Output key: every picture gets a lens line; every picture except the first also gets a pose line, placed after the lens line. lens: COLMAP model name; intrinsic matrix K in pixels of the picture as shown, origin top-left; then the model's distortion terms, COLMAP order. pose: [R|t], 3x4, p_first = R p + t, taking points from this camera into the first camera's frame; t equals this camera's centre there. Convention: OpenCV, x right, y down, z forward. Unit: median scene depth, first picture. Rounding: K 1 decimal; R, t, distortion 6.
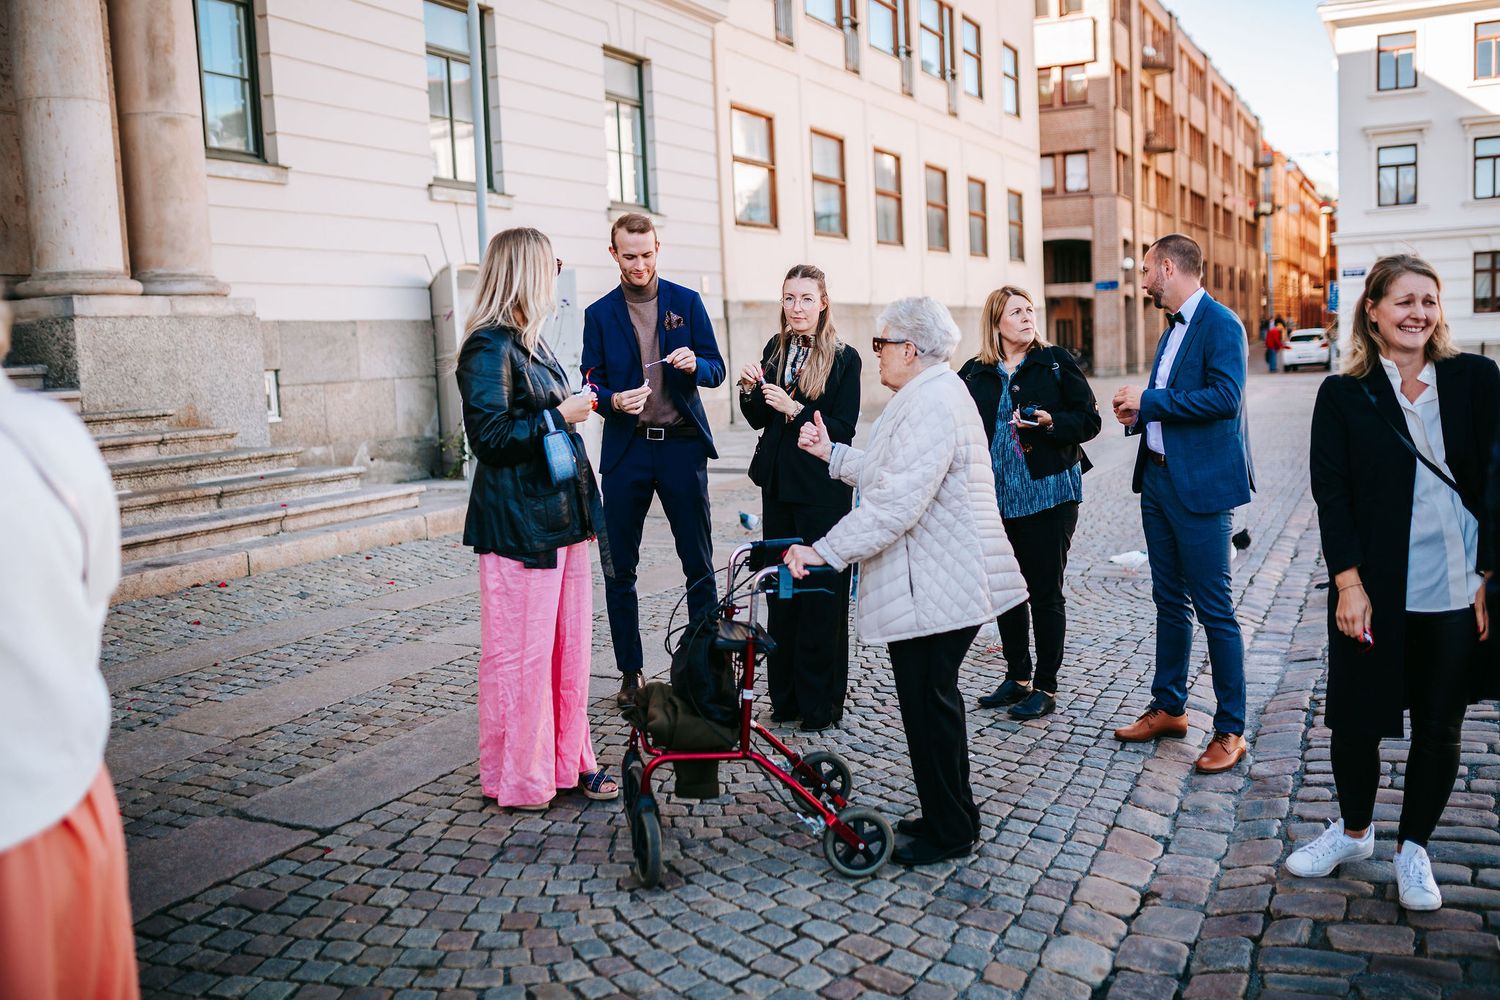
lens RADIAL K [[1424.2, 0, 750.0], [0, 1424.2, 500.0], [0, 0, 1]] dist [-0.065758, 0.106446]
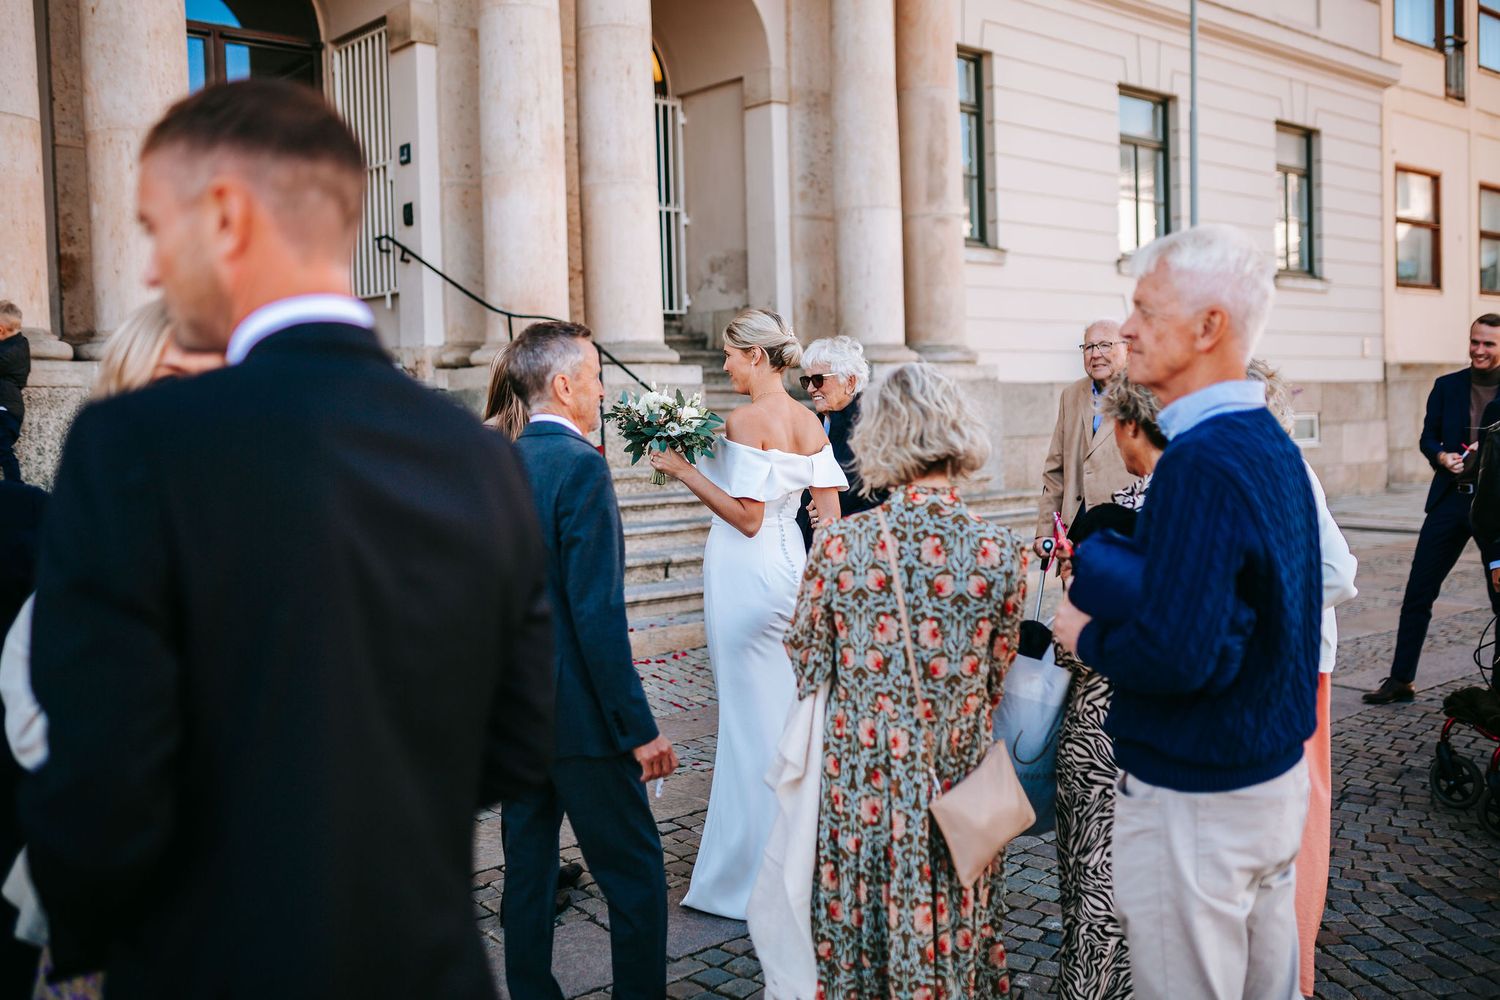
lens RADIAL K [[1424.2, 0, 750.0], [0, 1424.2, 500.0], [0, 0, 1]] dist [-0.065758, 0.106446]
pose [[0.918253, 0.037130, -0.394250, -0.037417], [-0.052207, 0.998255, -0.027581, 0.007835], [0.392538, 0.045909, 0.918589, -0.095374]]
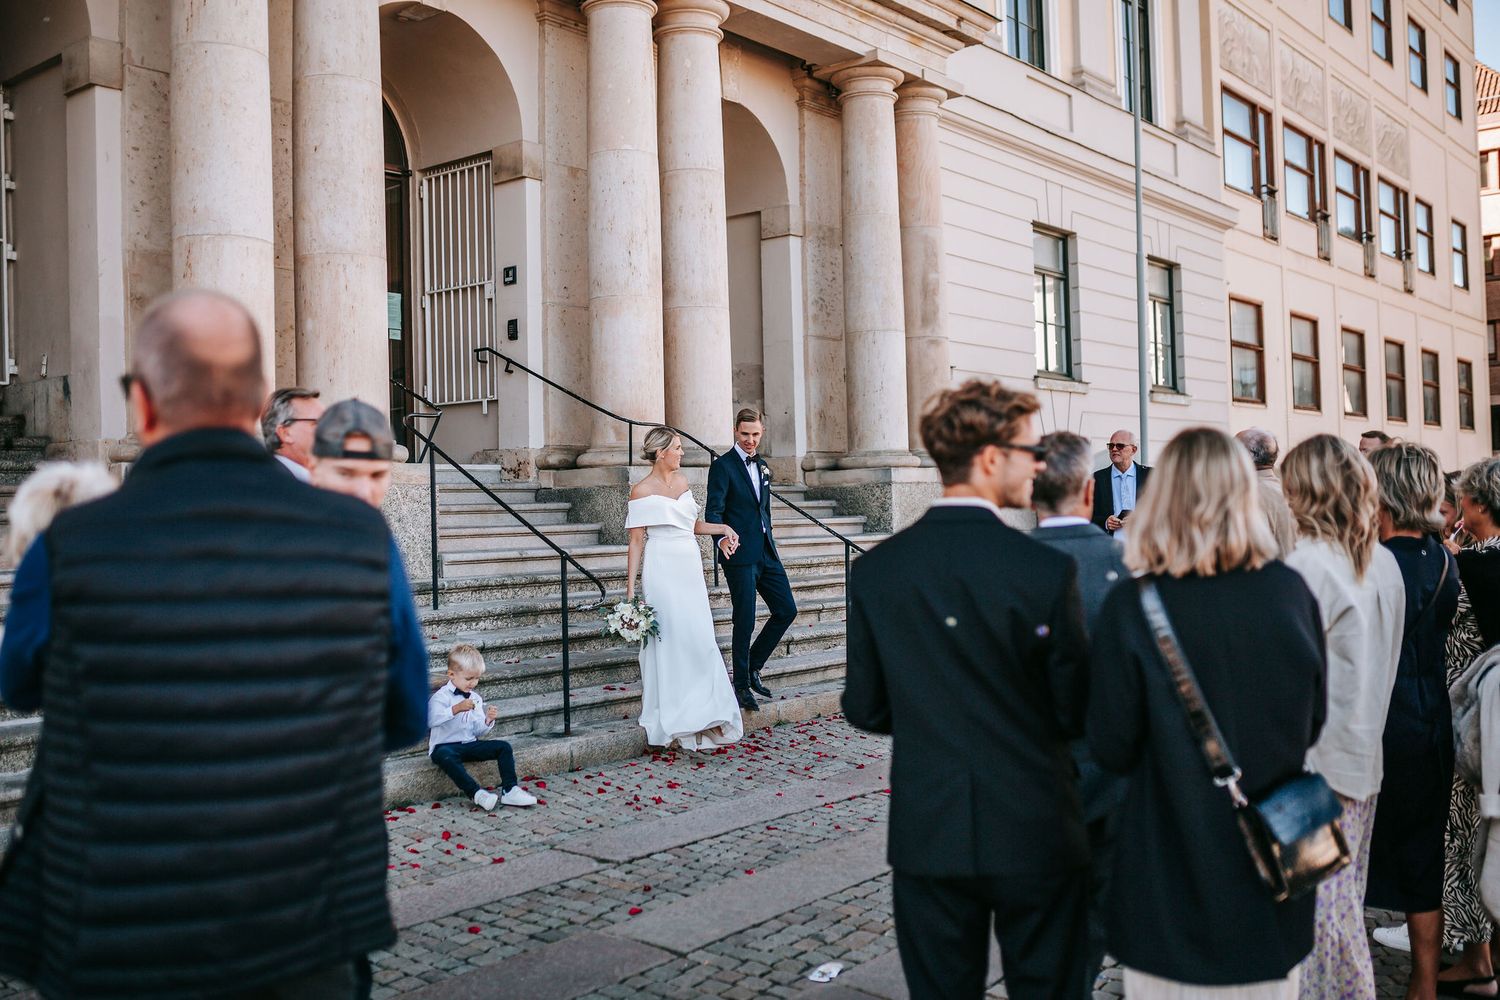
lens RADIAL K [[1424.2, 0, 750.0], [0, 1424.2, 500.0], [0, 0, 1]] dist [-0.065758, 0.106446]
pose [[0.969180, 0.012597, -0.246030, -0.127469], [-0.039790, 0.993584, -0.105870, 0.021353], [0.243118, 0.112397, 0.963463, -0.197176]]
